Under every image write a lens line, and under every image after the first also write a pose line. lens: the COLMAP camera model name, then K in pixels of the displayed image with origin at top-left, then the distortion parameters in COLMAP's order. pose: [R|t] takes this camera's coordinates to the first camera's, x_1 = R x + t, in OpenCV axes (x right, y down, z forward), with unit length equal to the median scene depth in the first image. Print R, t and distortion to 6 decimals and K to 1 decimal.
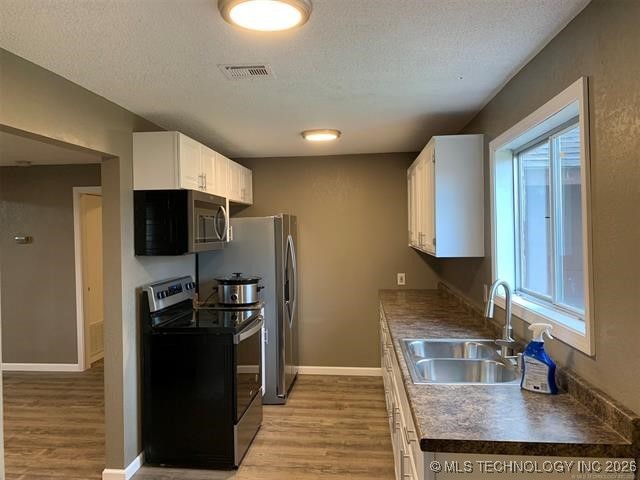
lens RADIAL K [[482.7, 0, 318.7], [0, 482.7, 238.8], [0, 0, 1]] dist [0.005869, -0.005969]
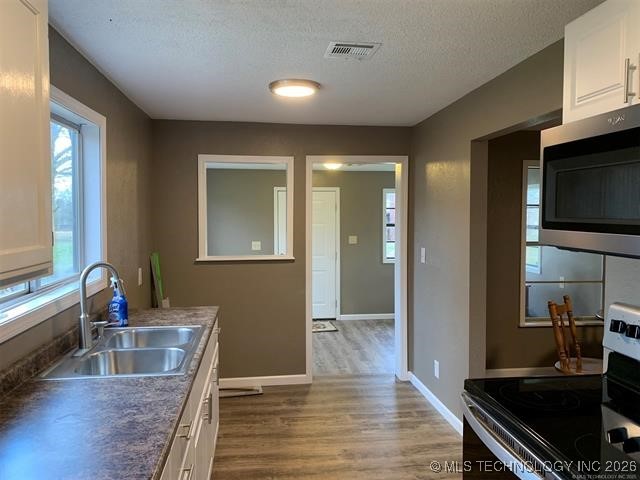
lens RADIAL K [[482.7, 0, 318.8], [0, 482.7, 239.0], [0, 0, 1]] dist [0.005869, -0.005969]
pose [[-0.975466, 0.015785, -0.219583, 0.138078], [-0.000440, 0.997284, 0.073645, -0.029730], [0.220149, 0.071935, -0.972810, 1.933194]]
